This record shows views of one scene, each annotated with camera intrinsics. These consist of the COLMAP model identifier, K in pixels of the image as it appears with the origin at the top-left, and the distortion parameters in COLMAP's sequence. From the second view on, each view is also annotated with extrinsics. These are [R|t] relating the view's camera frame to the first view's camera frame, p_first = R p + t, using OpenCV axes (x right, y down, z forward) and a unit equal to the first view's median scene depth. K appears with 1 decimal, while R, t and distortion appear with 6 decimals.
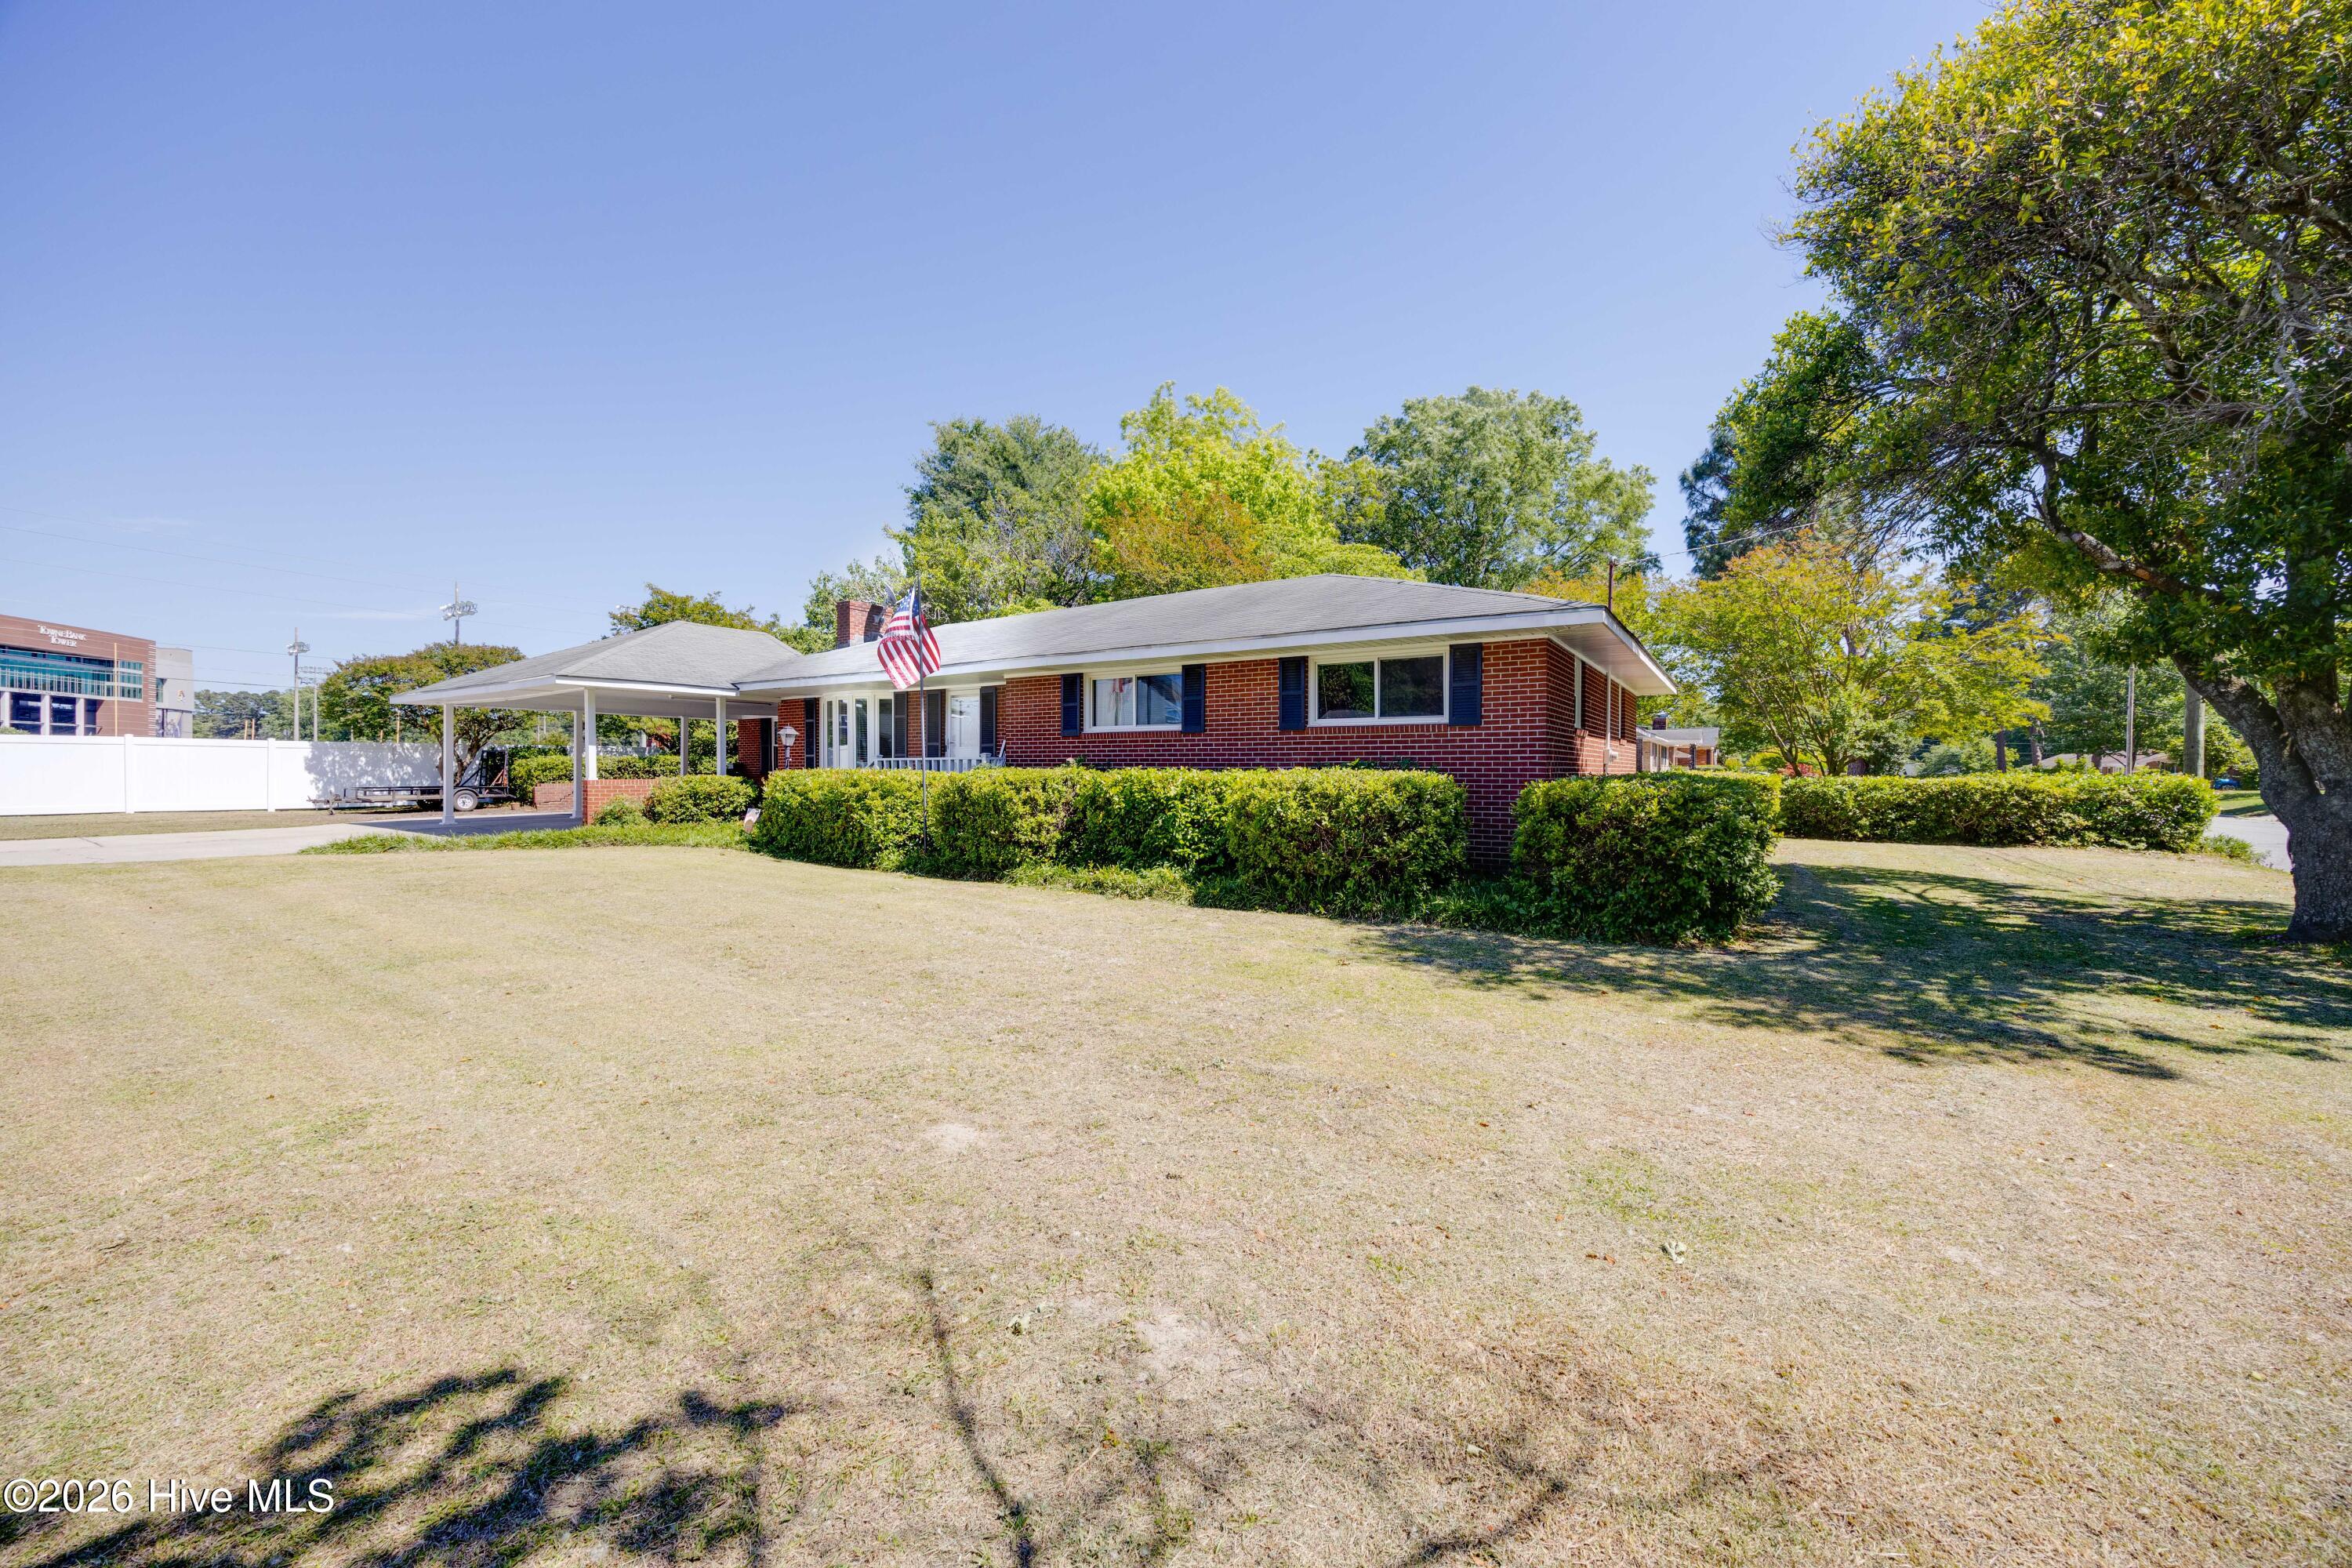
lens RADIAL K [[953.0, 0, 1181.7], [0, 953.0, 778.7], [0, 0, 1]] dist [-0.001152, -0.000213]
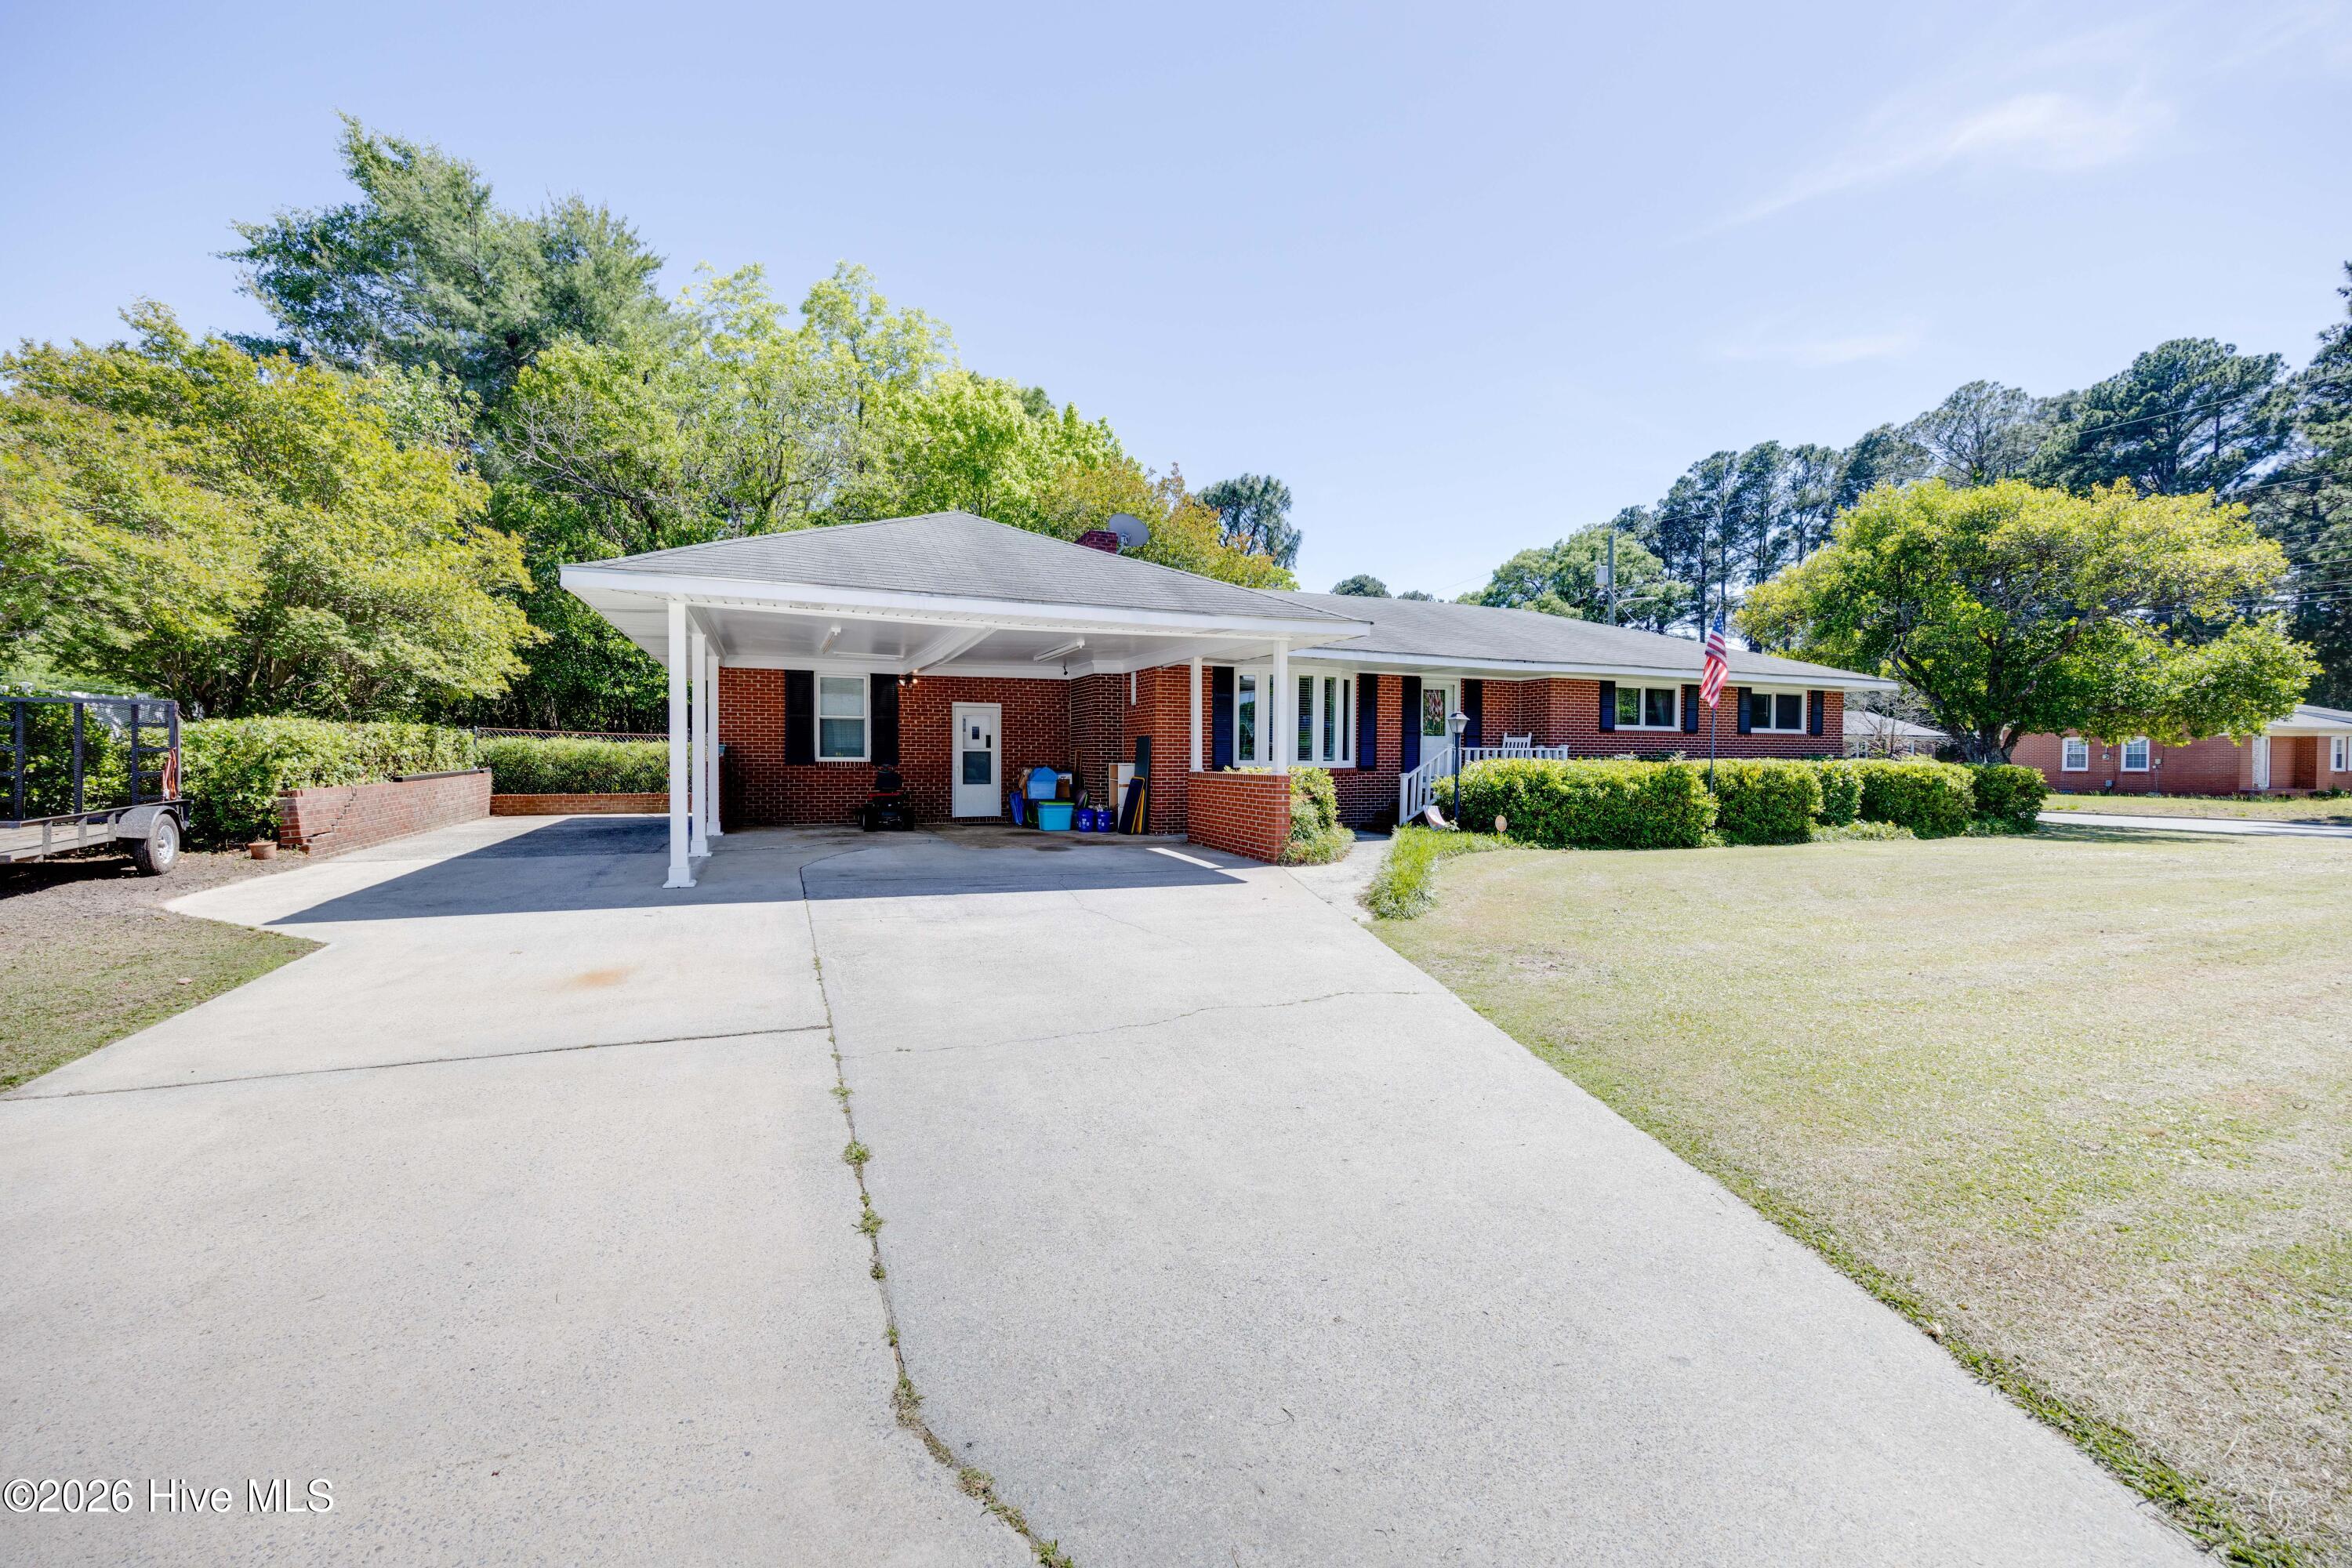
lens RADIAL K [[953.0, 0, 1181.7], [0, 953.0, 778.7], [0, 0, 1]] dist [-0.001152, -0.000213]
pose [[0.534584, -0.015405, 0.844975, -1.409720], [0.004879, 0.999873, 0.015143, -0.007095], [-0.845101, -0.003973, 0.534591, 0.777991]]
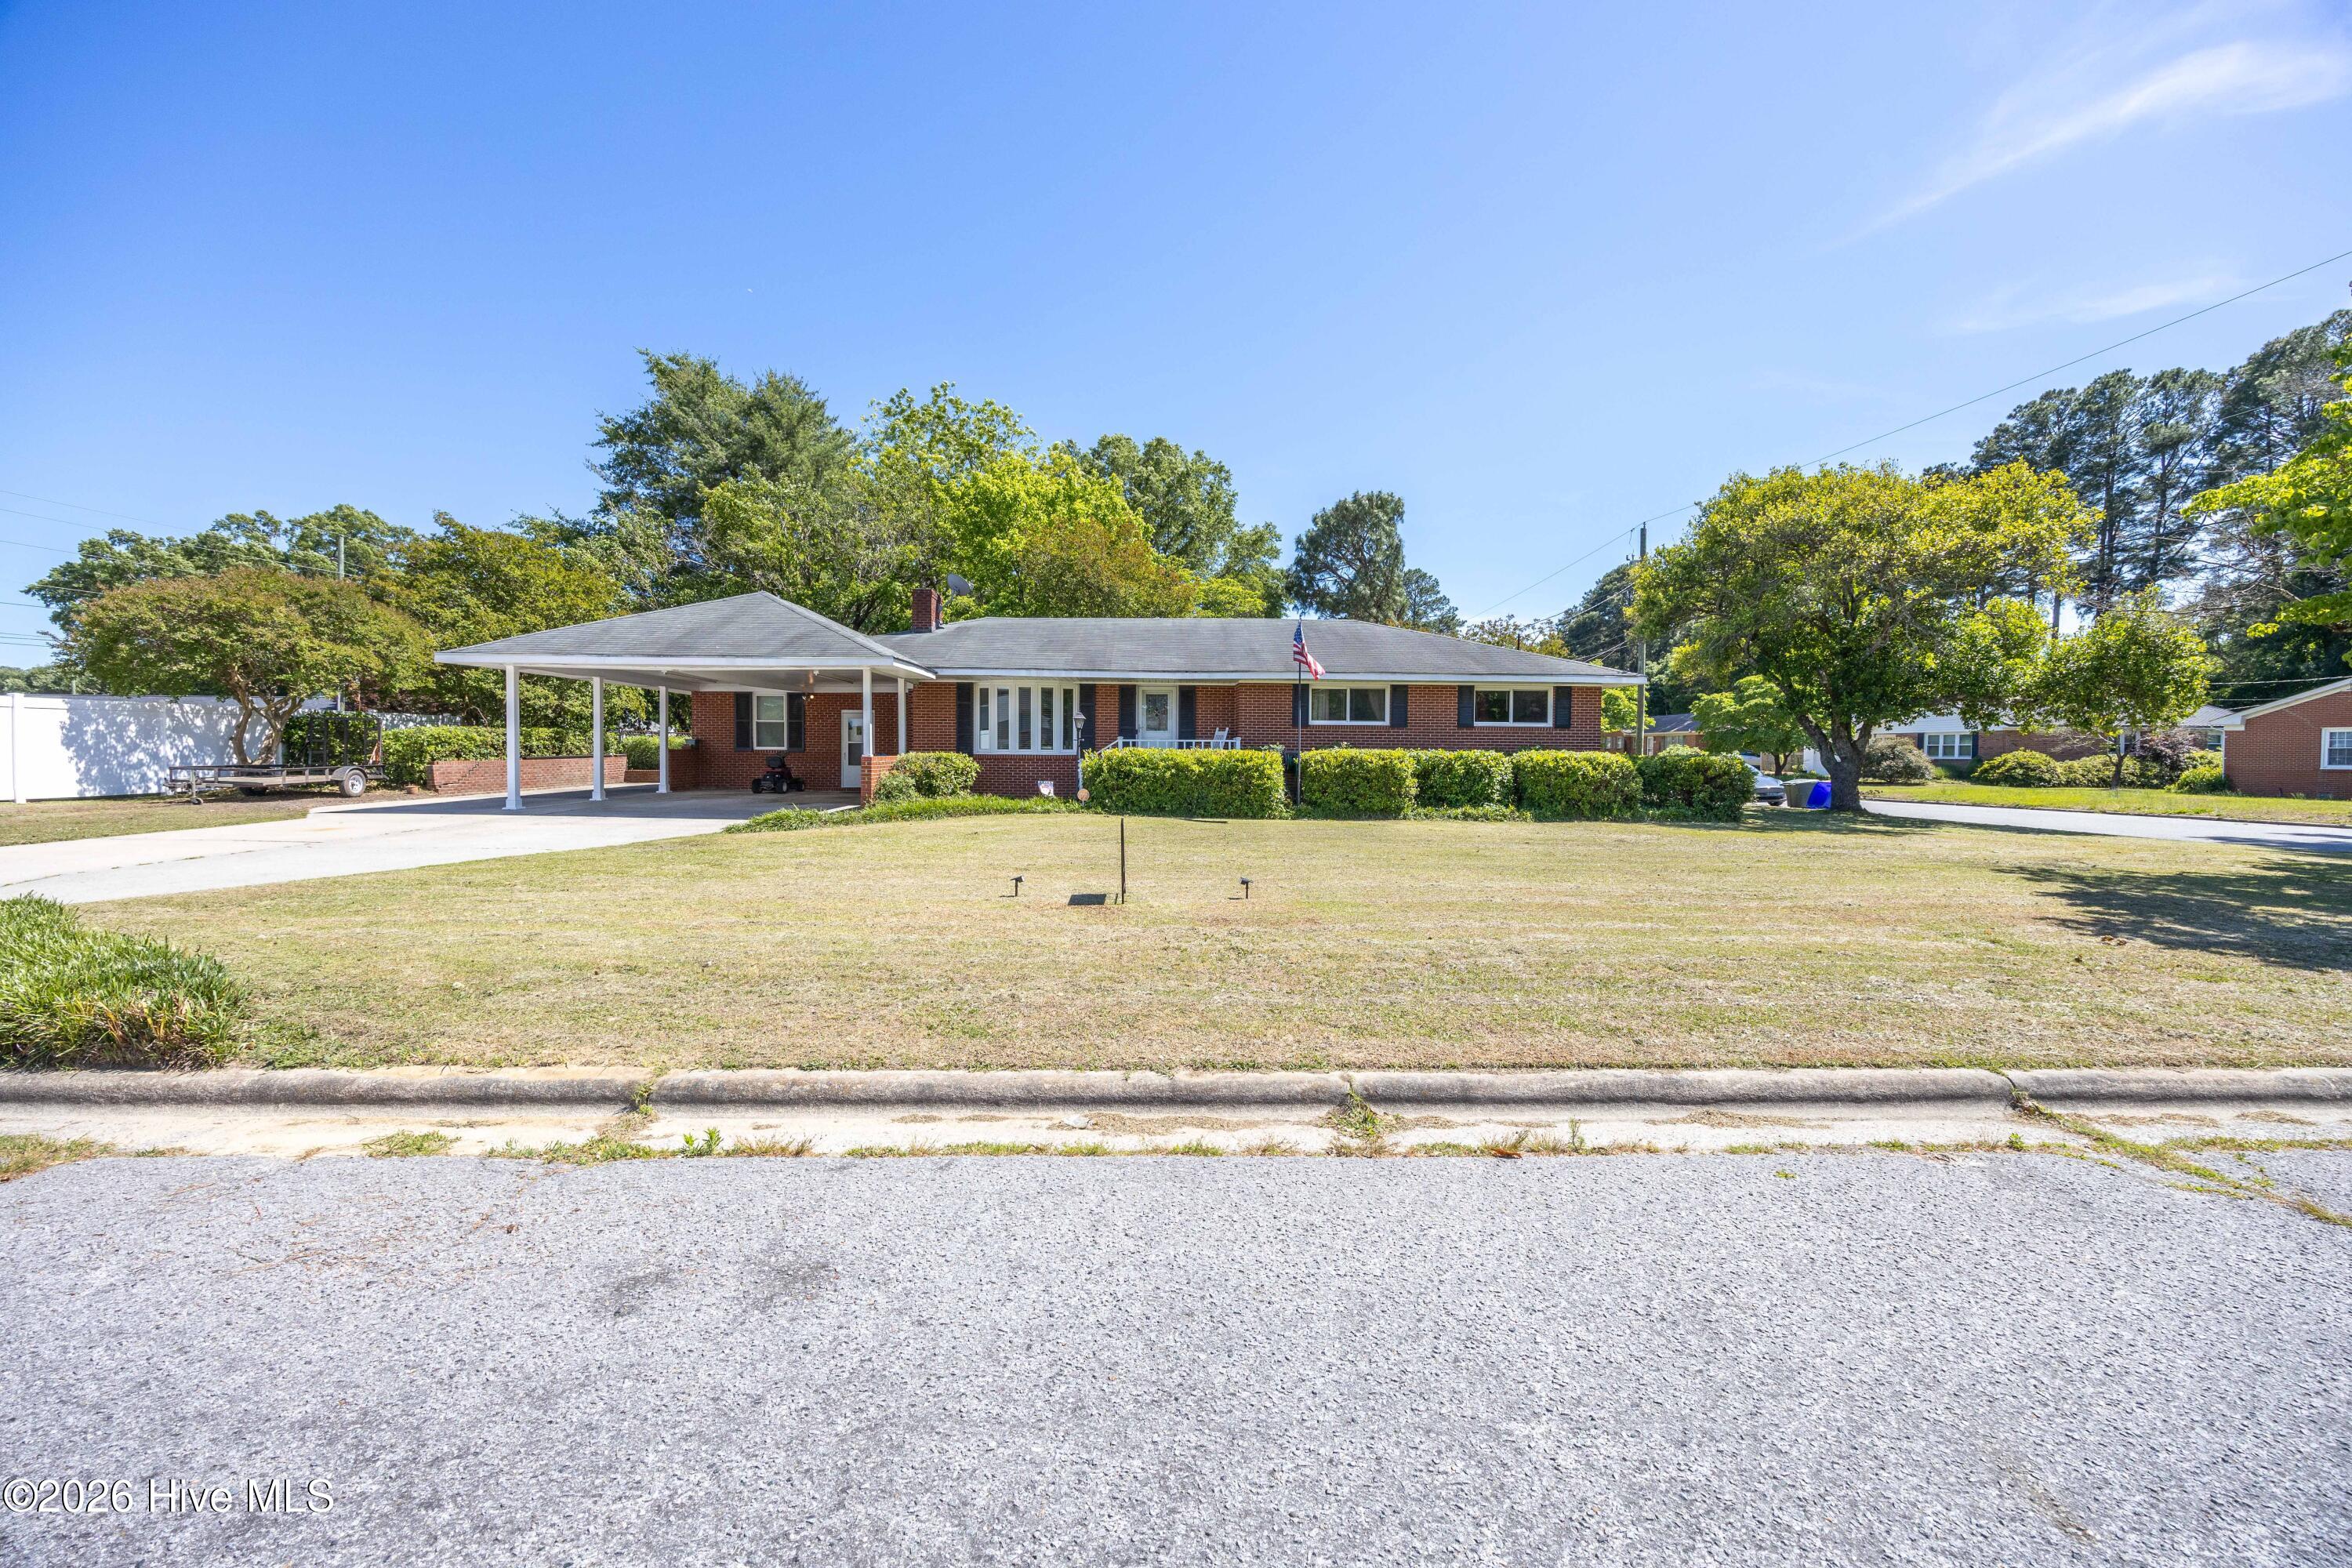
lens RADIAL K [[903.4, 0, 1176.0], [0, 903.4, 784.0], [0, 0, 1]] dist [-0.008075, -0.000104]
pose [[0.807340, -0.014860, 0.589899, -1.077659], [-0.000330, 0.999671, 0.025635, 0.006734], [-0.590086, -0.020891, 0.807070, -0.004882]]
